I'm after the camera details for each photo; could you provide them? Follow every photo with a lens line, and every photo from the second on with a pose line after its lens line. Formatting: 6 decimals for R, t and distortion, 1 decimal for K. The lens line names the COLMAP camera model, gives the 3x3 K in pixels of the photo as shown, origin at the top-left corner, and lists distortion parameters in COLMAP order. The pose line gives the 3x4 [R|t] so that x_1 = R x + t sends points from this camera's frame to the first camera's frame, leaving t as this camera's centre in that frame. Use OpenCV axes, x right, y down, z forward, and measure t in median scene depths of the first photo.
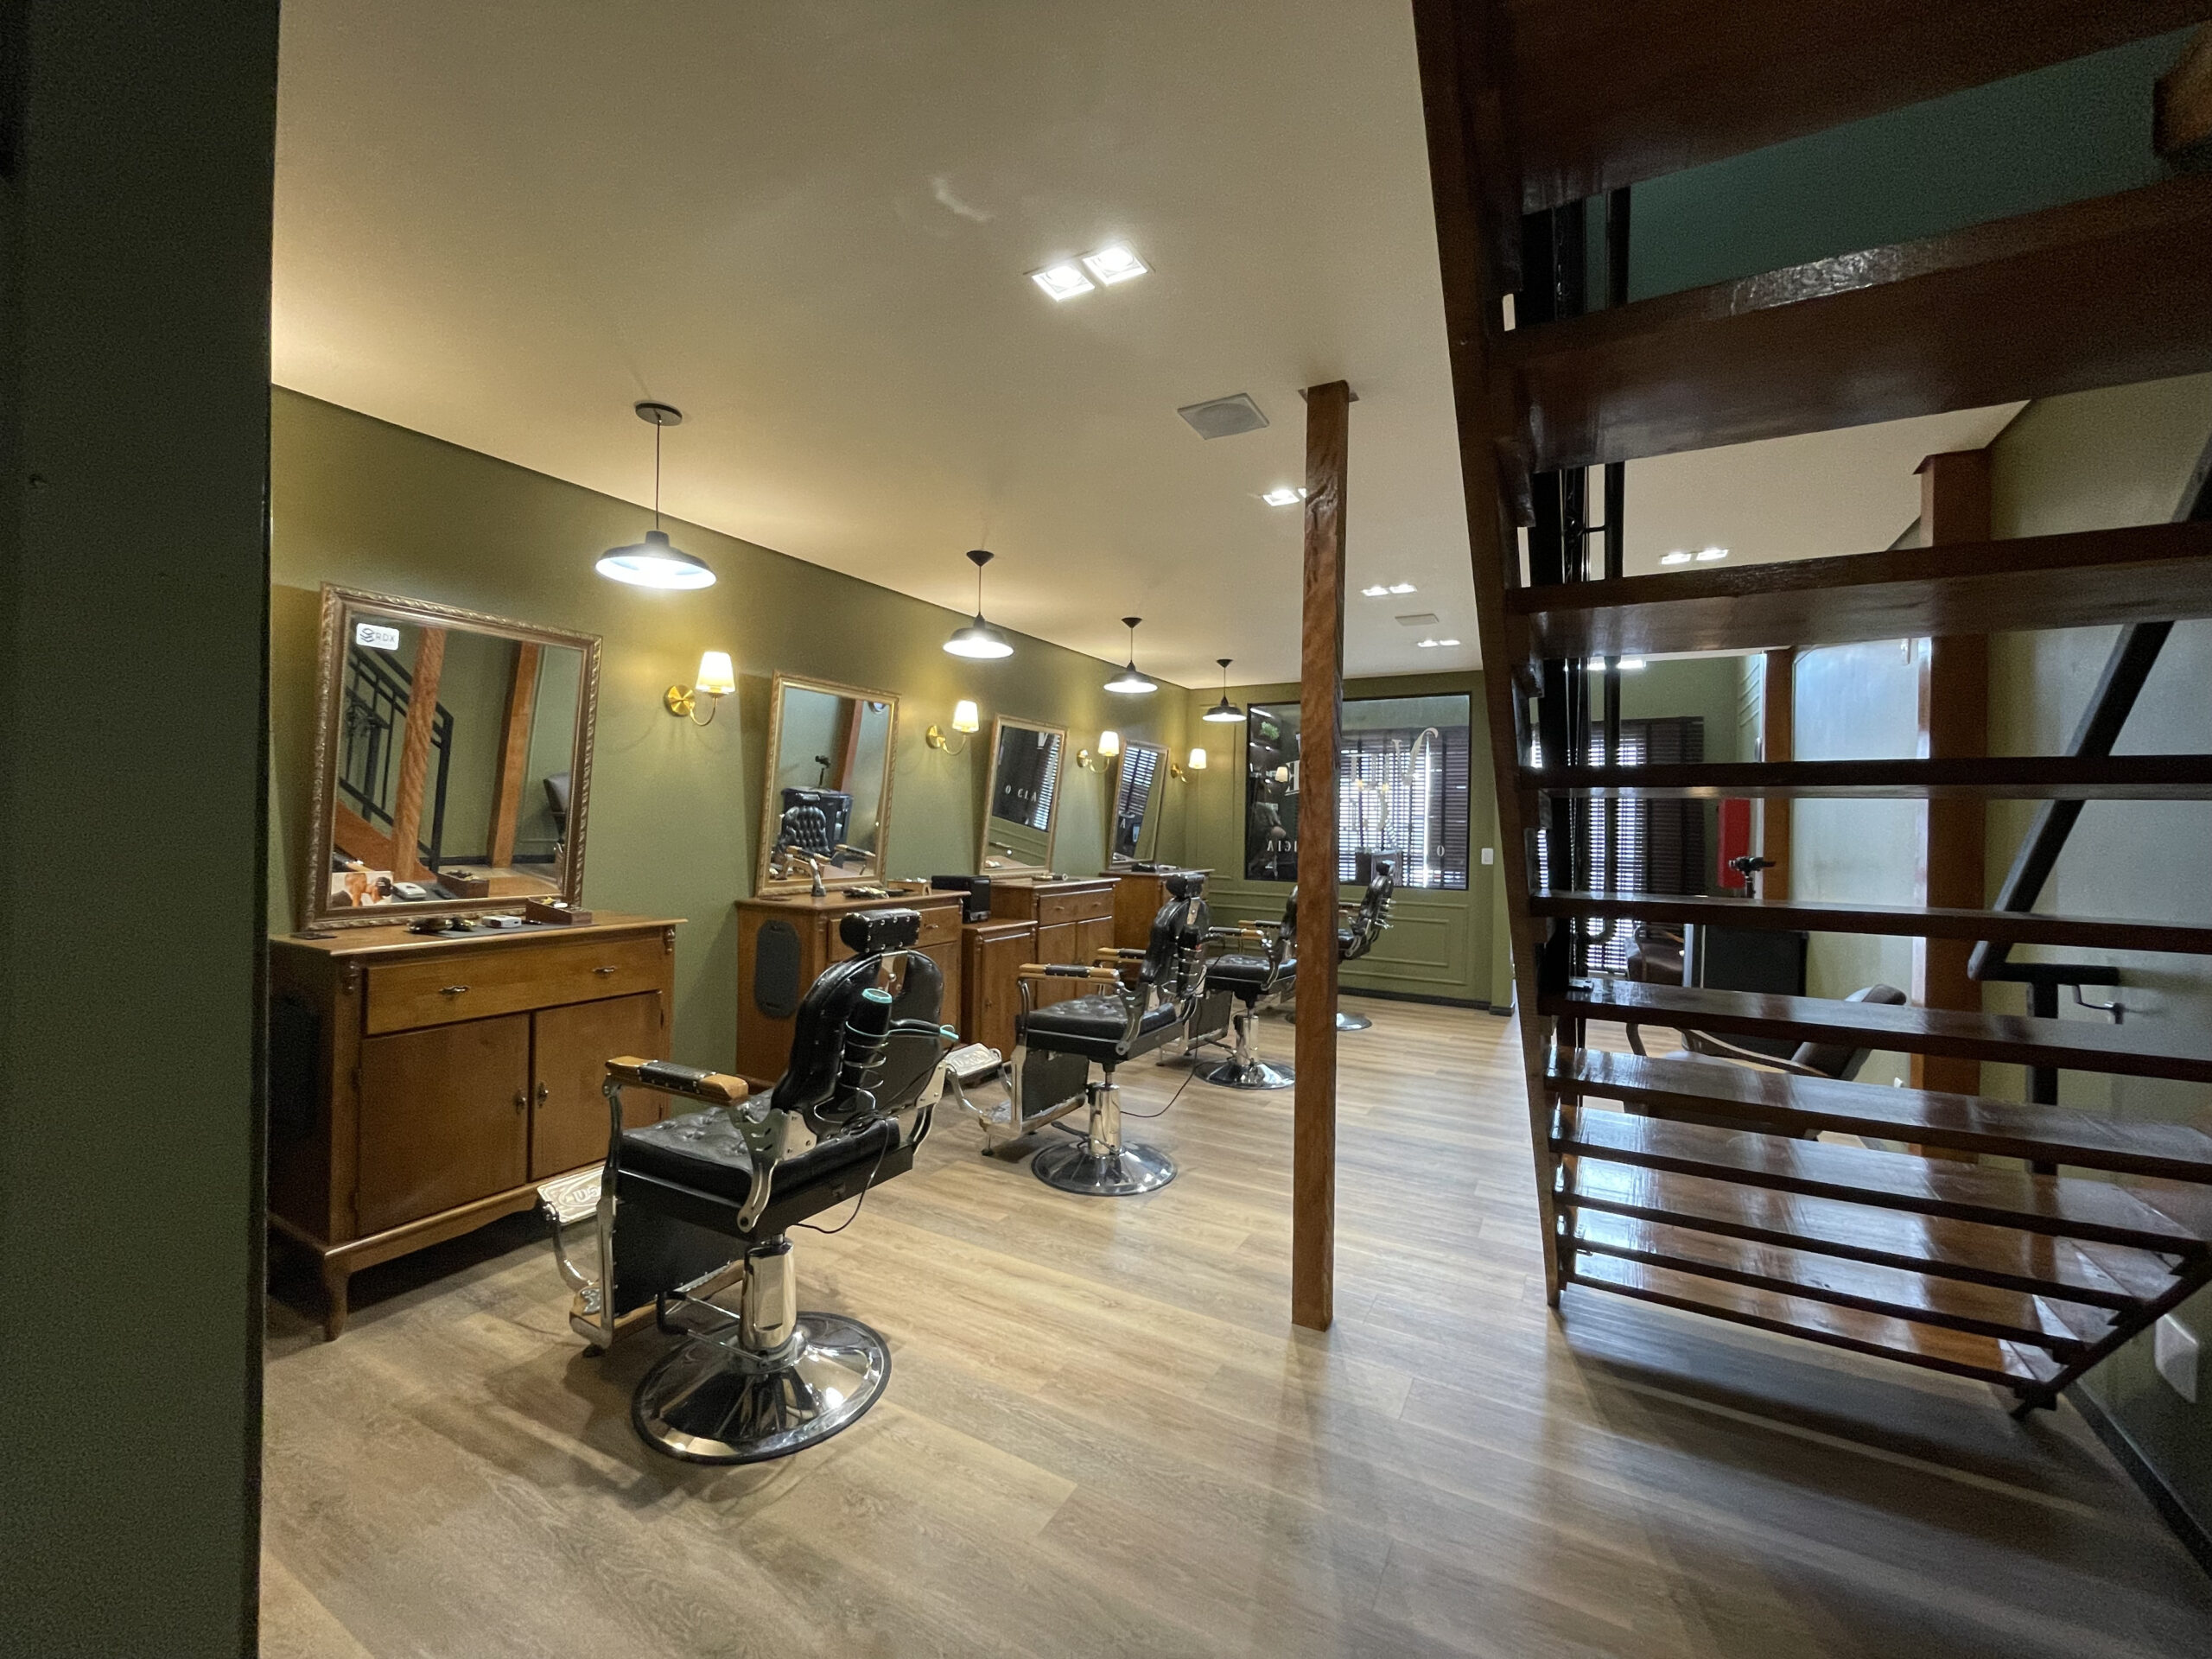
lens RADIAL K [[899.7, 0, 1106.2], [0, 899.7, 819.8], [0, 0, 1]] dist [-0.002734, 0.000784]
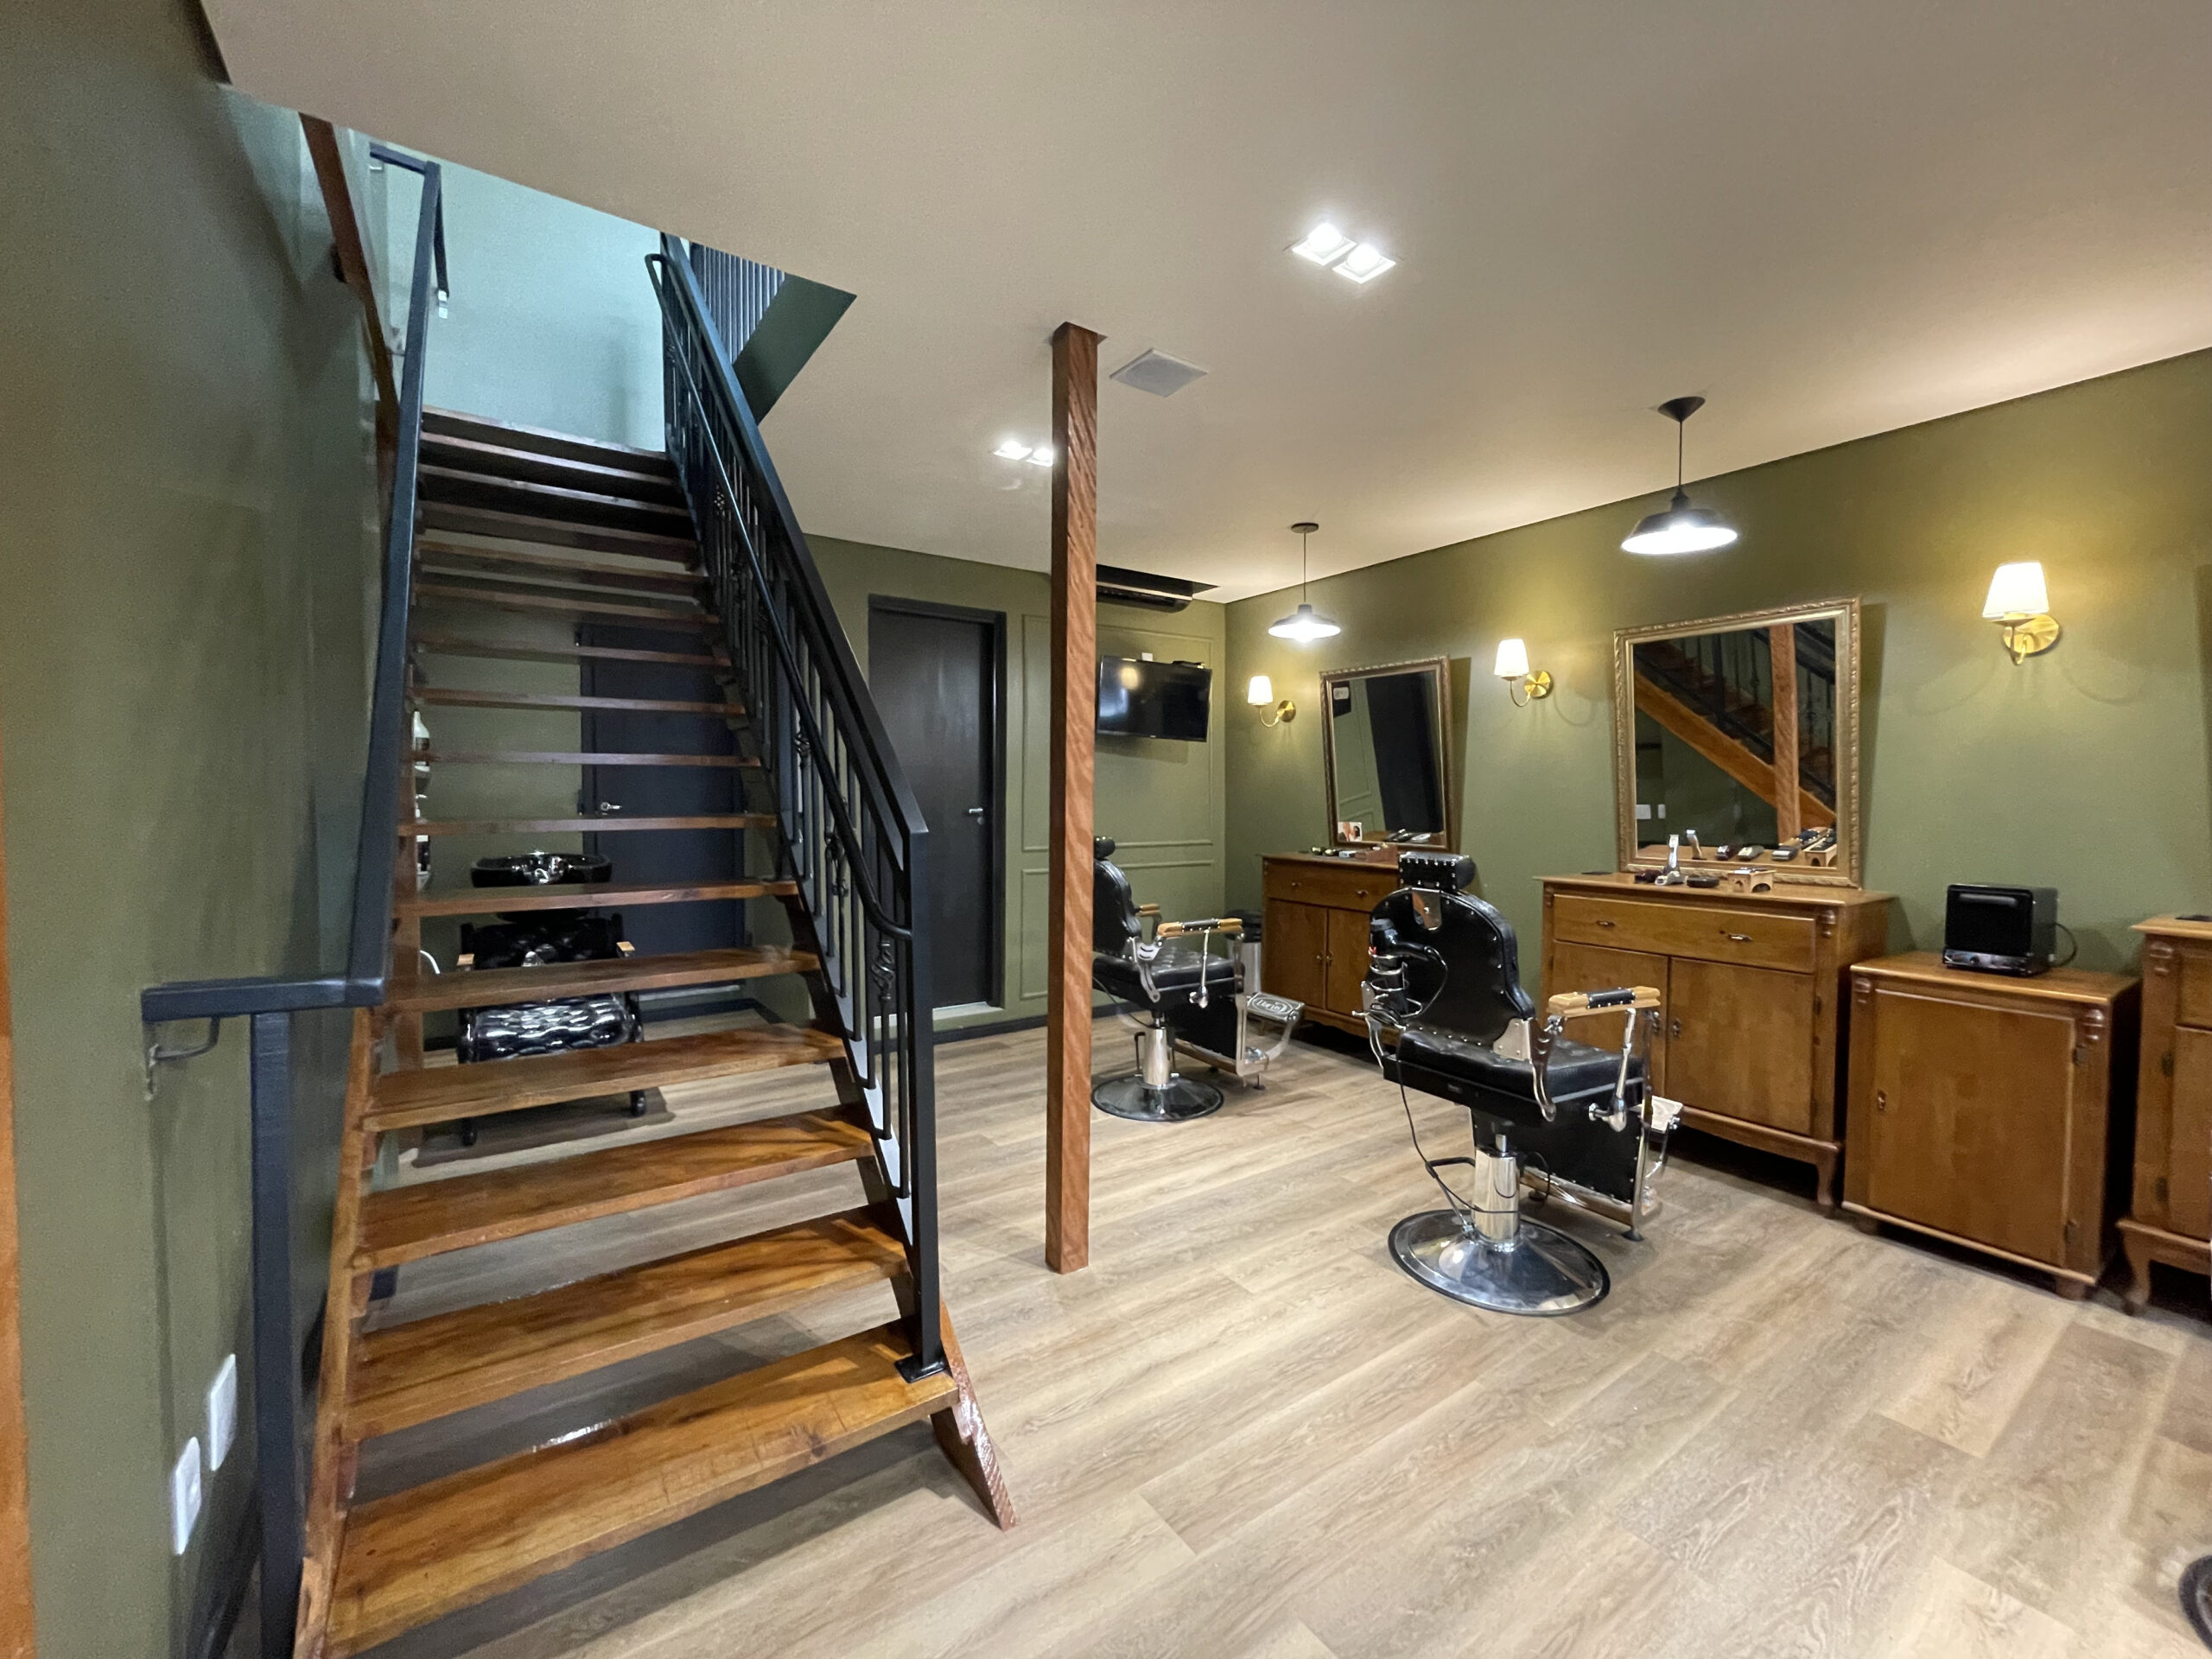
lens RADIAL K [[899.7, 0, 1109.6], [0, 899.7, 824.4], [0, 0, 1]] dist [-0.002734, 0.000784]
pose [[-0.441702, -0.005594, -0.897144, 1.013875], [-0.025943, 0.999642, 0.006540, 0.062696], [0.896787, 0.026163, -0.441689, 1.360946]]
